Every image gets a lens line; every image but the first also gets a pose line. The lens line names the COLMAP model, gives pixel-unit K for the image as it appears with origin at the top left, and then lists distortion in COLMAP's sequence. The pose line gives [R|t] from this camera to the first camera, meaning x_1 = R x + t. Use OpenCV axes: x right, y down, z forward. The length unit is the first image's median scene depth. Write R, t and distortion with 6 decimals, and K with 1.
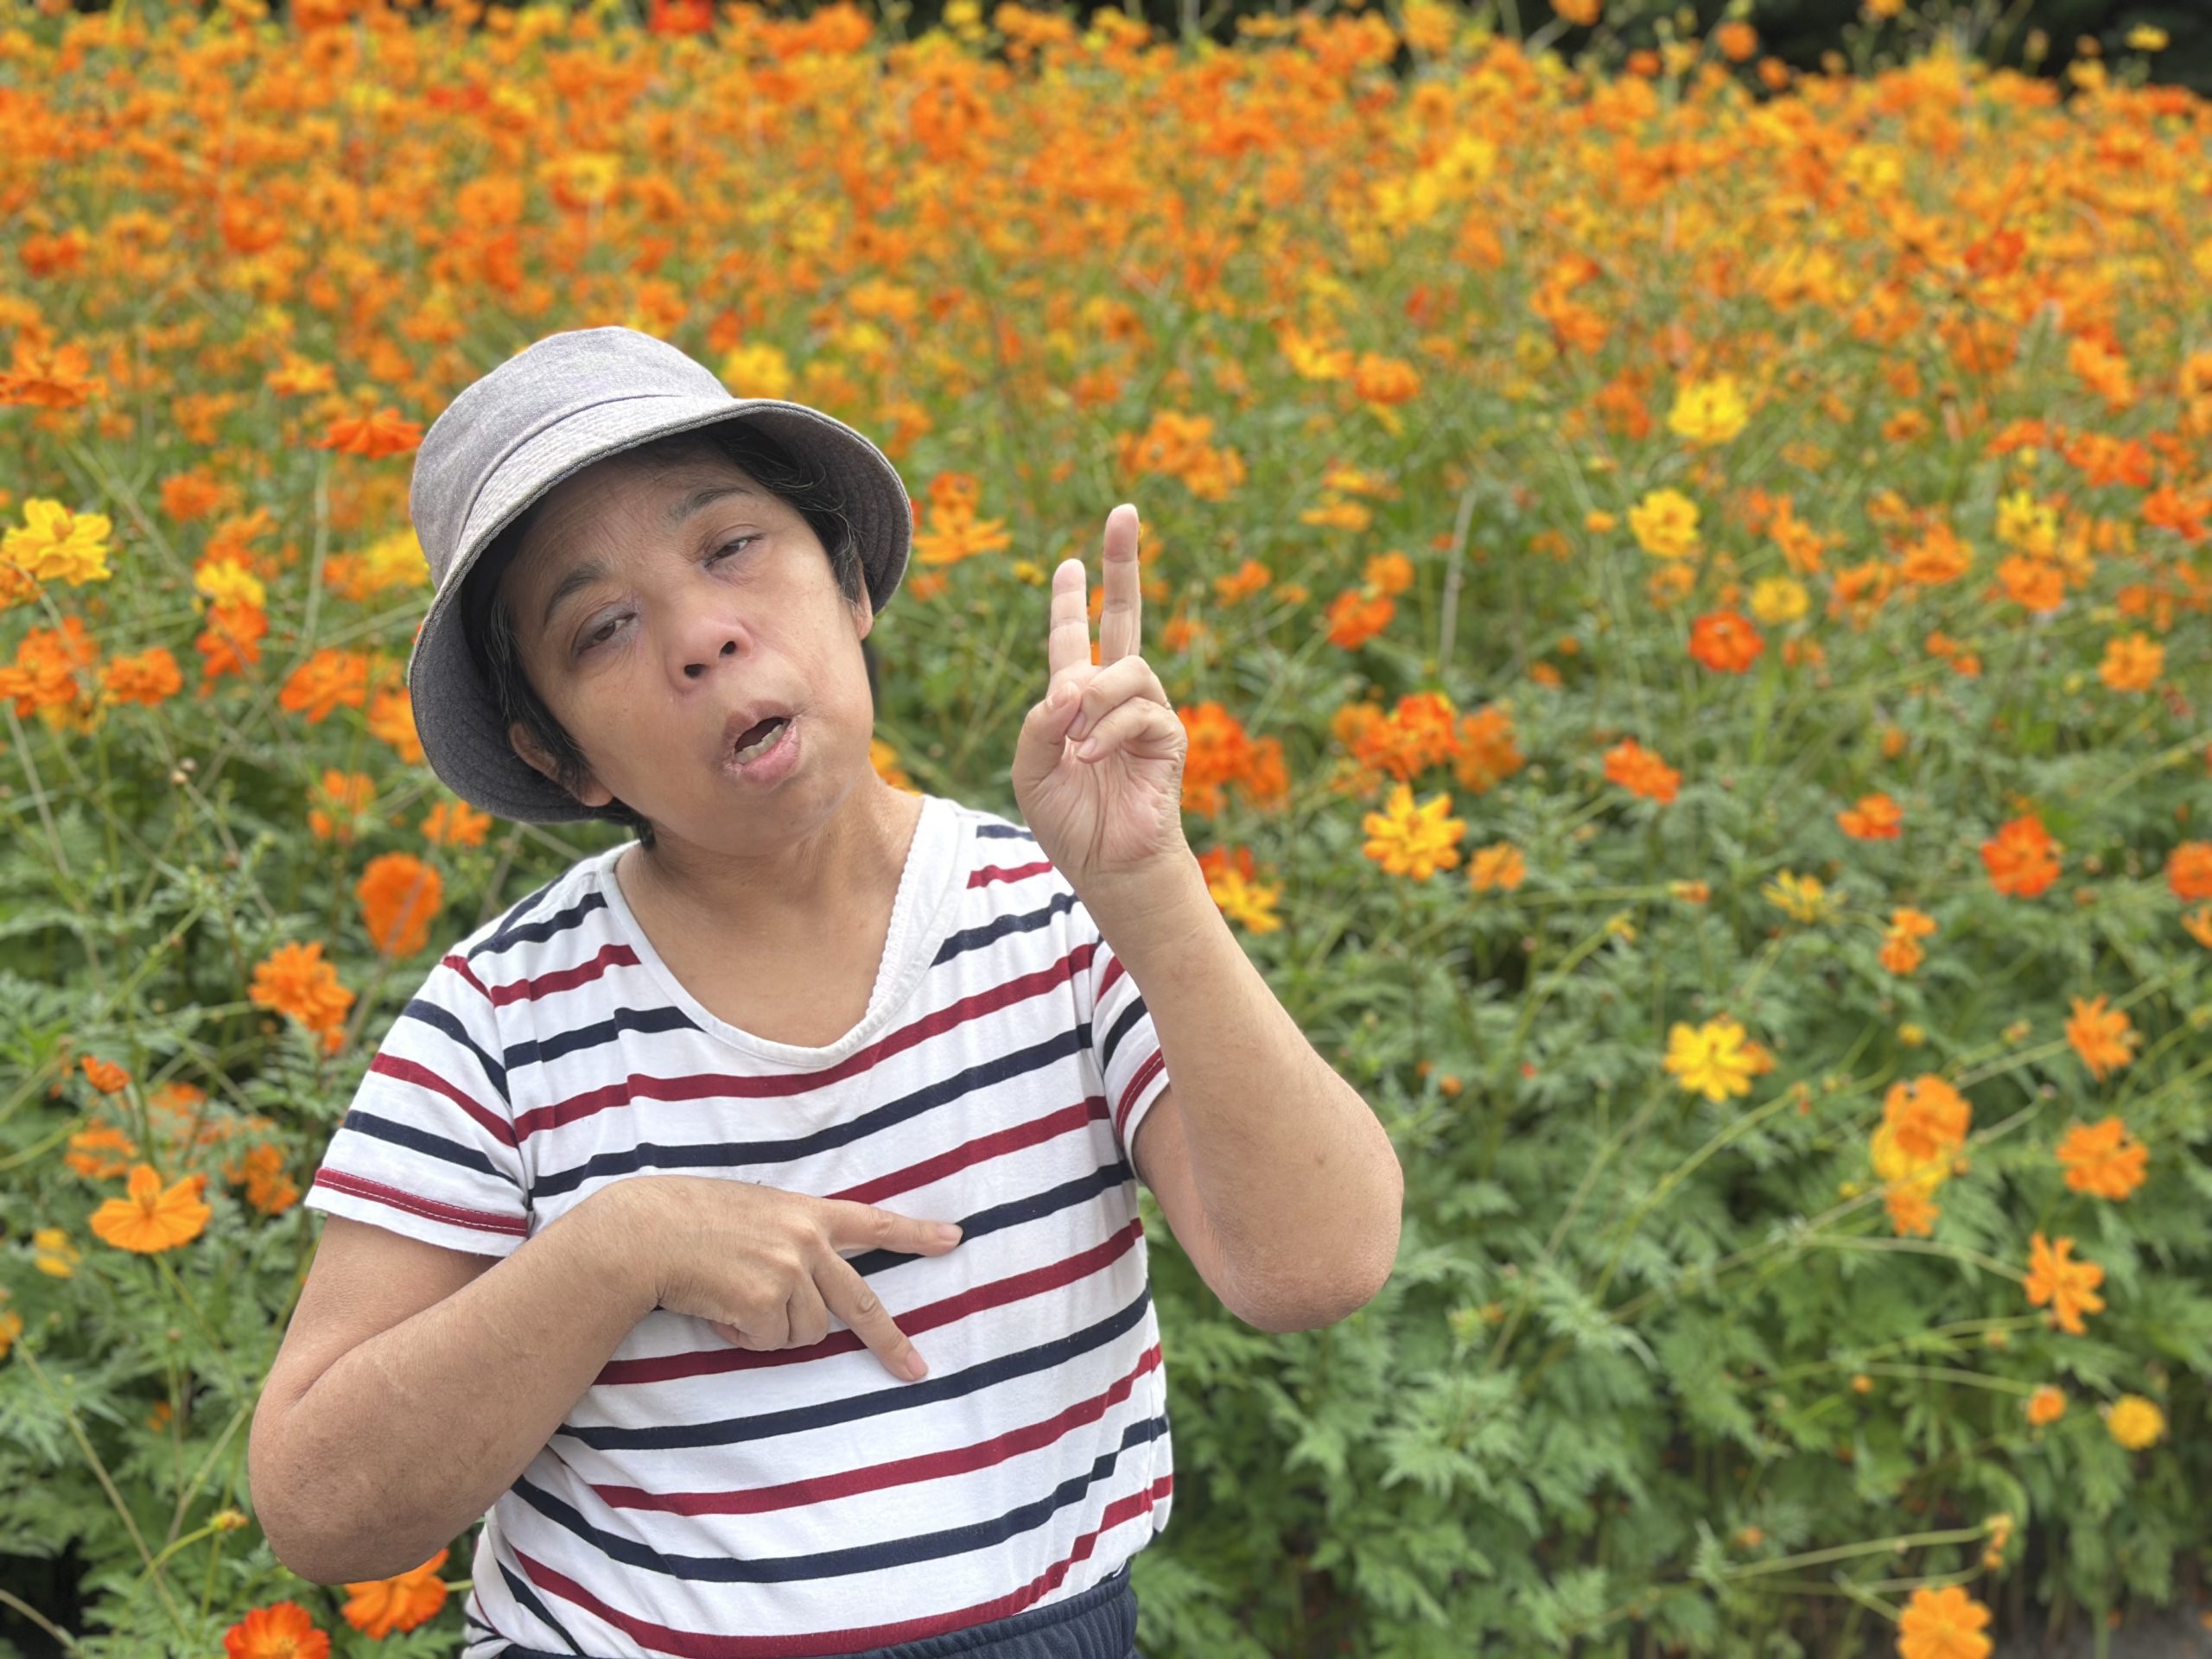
lens RADIAL K [[3108.7, 0, 1106.0], [0, 3108.7, 829.5], [0, 0, 1]] dist [0.071639, 0.126455]
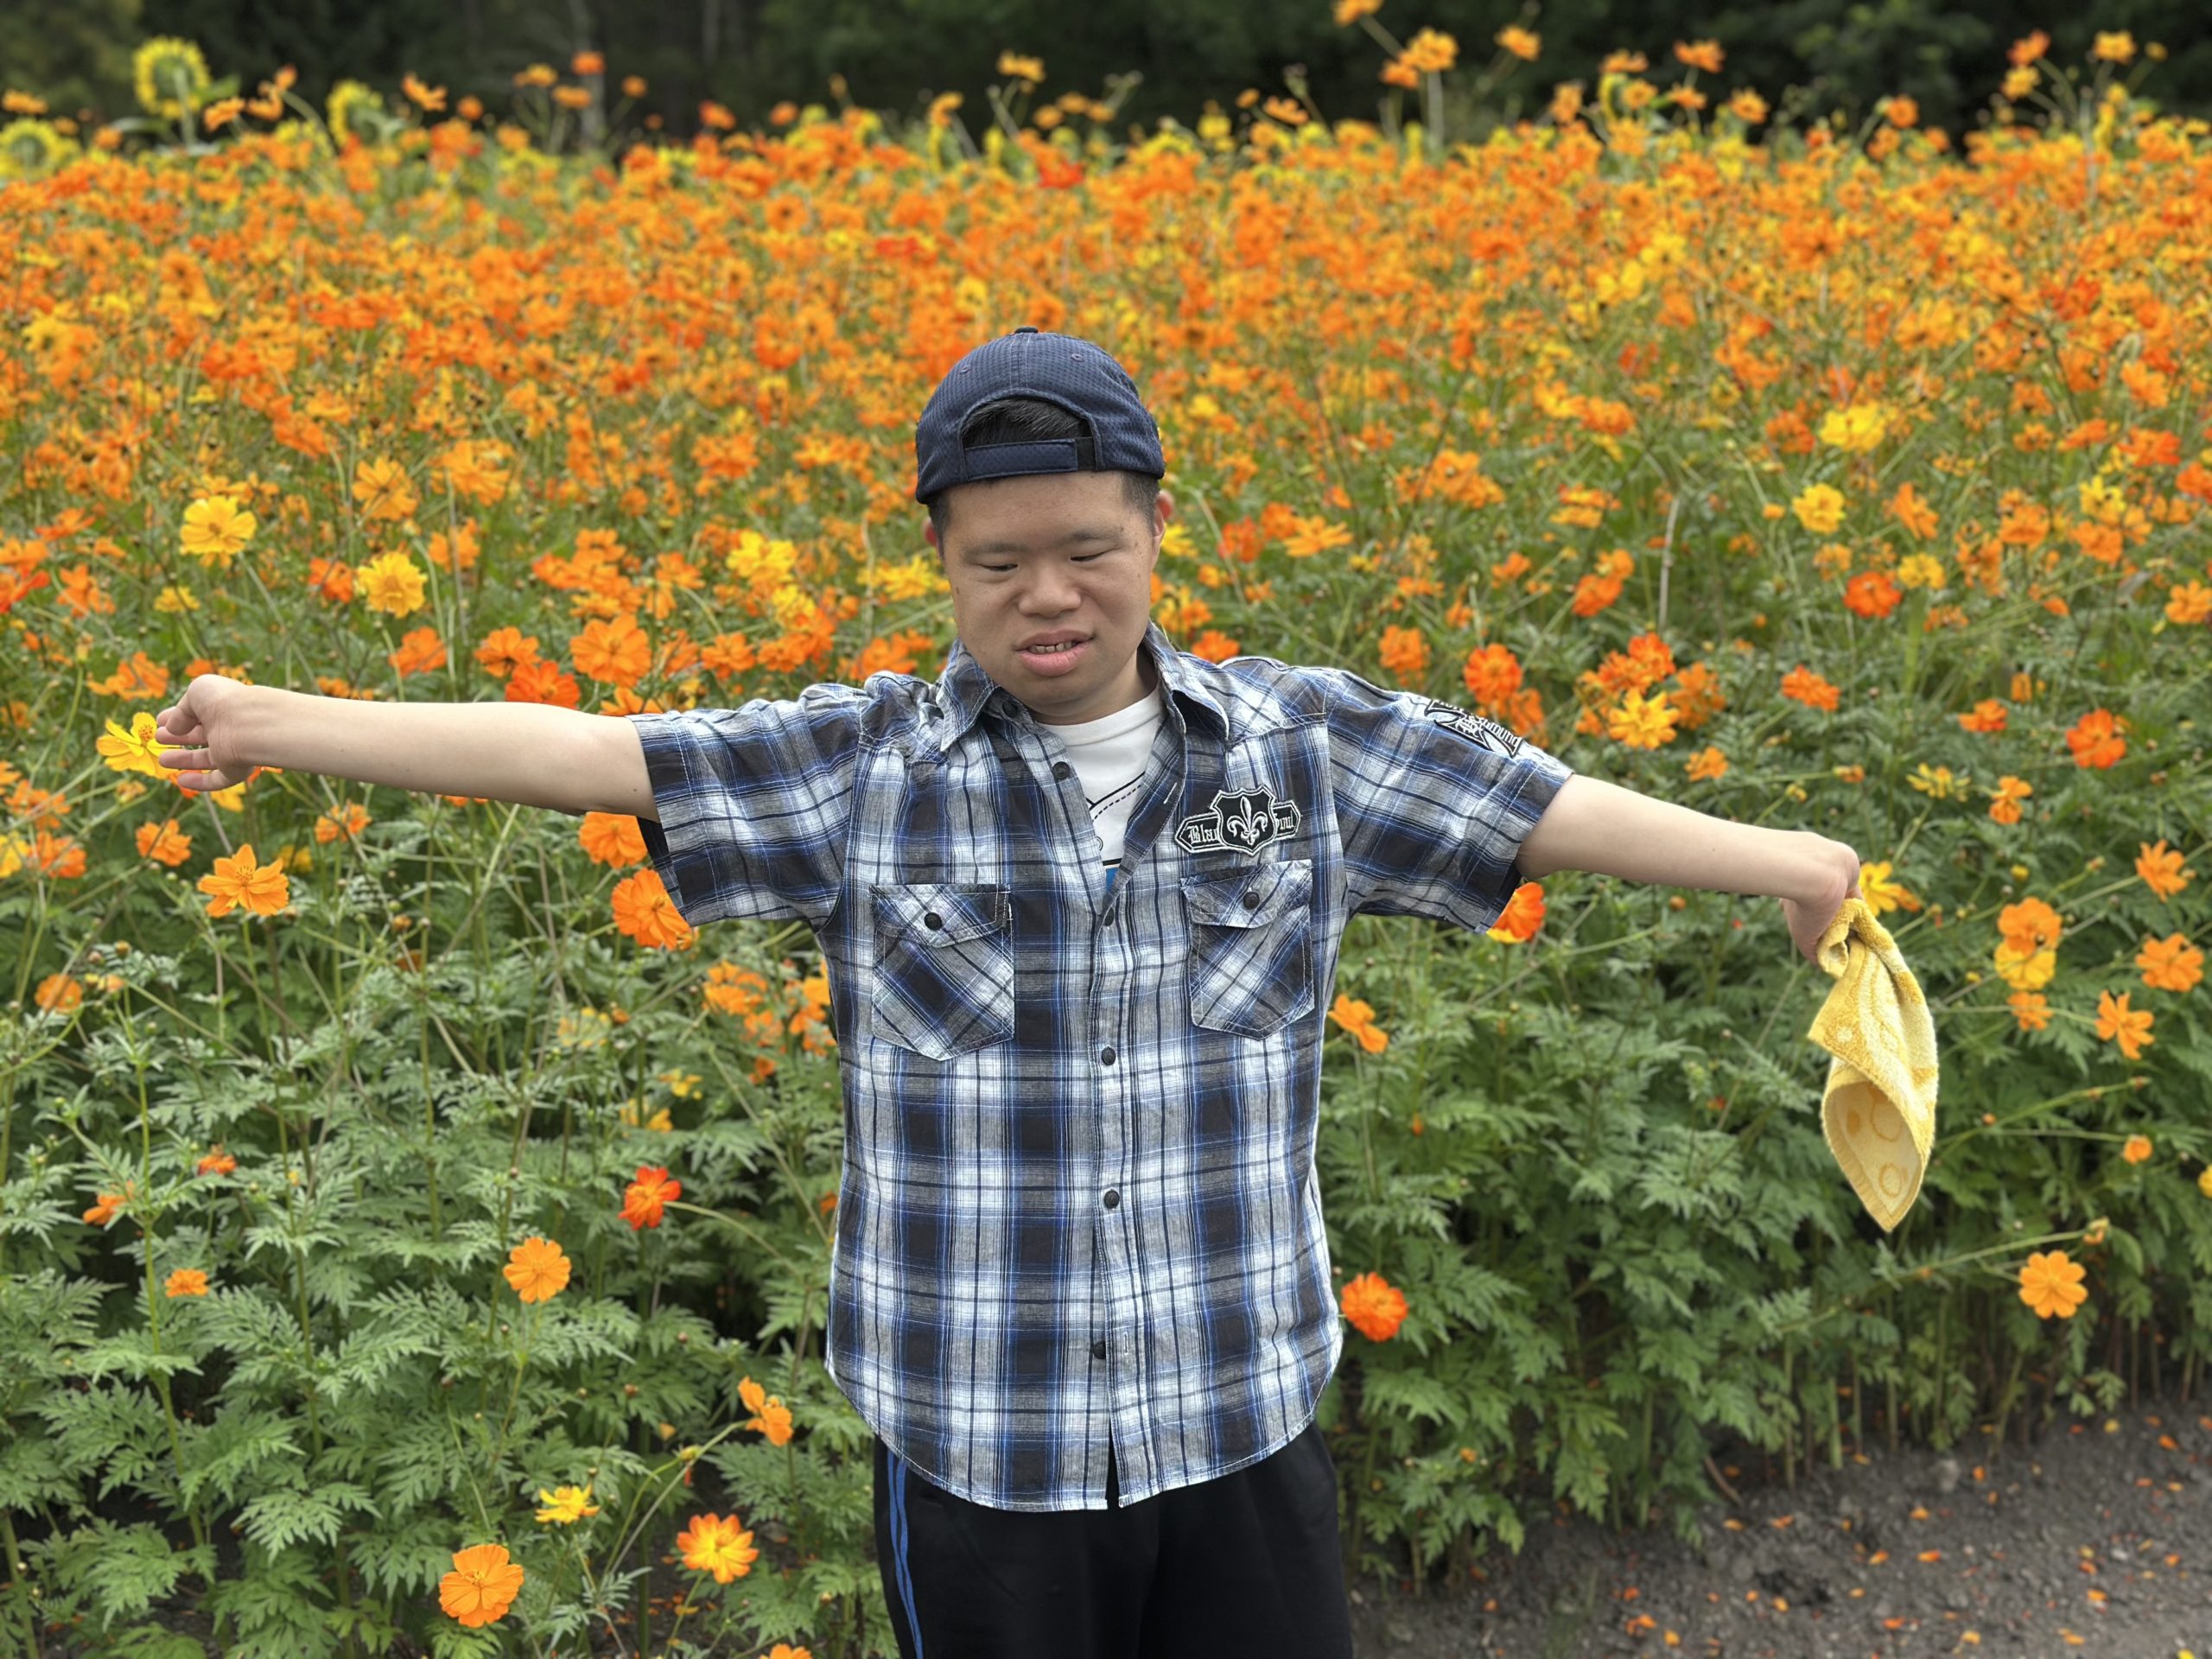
lens RADIAL K [[3033.9, 0, 1049.5], [0, 3033.9, 794.4], [0, 0, 1]] dist [0.069765, -0.037338]
pose [[0.995060, -0.037777, -0.091809, -0.037877], [0.034886, 0.998850, -0.032892, 0.056200], [0.092946, 0.029527, 0.995233, -0.343237]]
